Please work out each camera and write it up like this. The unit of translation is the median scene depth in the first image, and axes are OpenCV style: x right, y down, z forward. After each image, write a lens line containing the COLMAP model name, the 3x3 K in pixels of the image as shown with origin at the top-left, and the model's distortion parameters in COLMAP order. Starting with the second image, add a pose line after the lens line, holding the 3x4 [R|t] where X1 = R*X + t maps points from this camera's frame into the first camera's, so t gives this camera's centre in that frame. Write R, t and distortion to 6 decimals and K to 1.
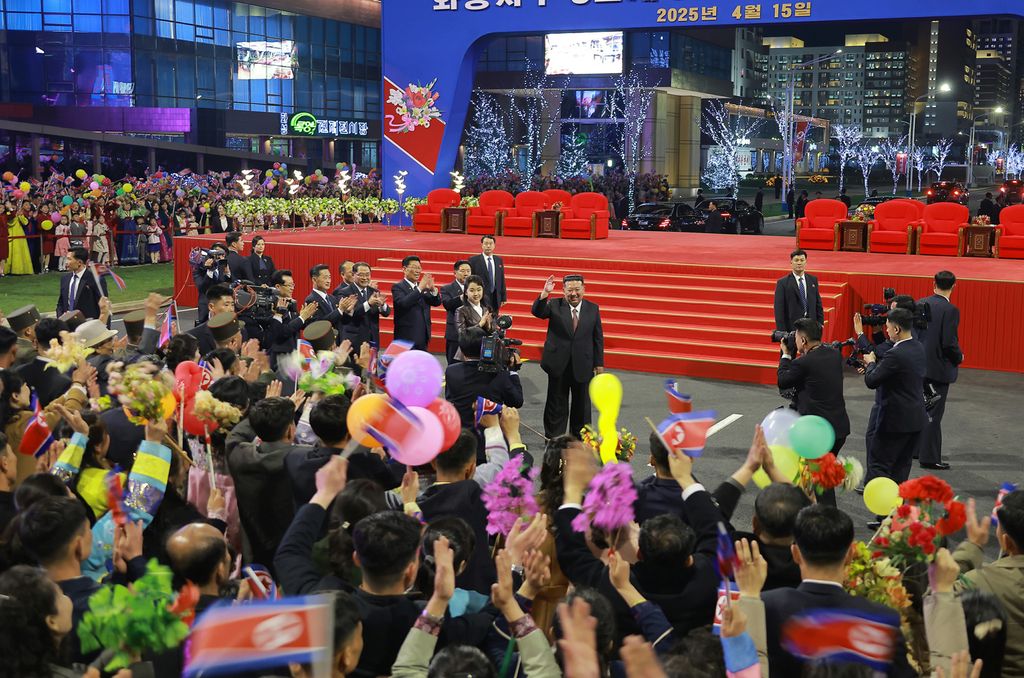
lens RADIAL K [[1215.9, 0, 560.4], [0, 1215.9, 296.7], [0, 0, 1]] dist [0.013044, 0.032100]
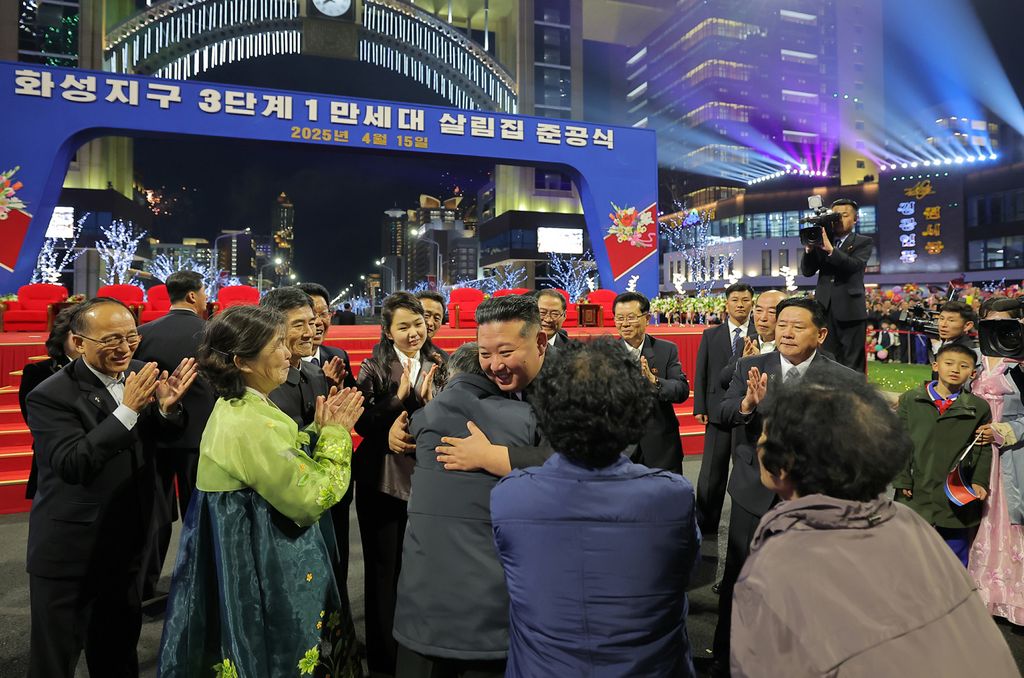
lens RADIAL K [[594.6, 0, 510.5], [0, 594.6, 294.9], [0, 0, 1]] dist [-0.035547, 0.031228]
pose [[0.730866, 0.003742, 0.682511, -0.133253], [0.088117, 0.991099, -0.099795, -0.007442], [-0.676809, 0.133077, 0.724031, 0.441540]]
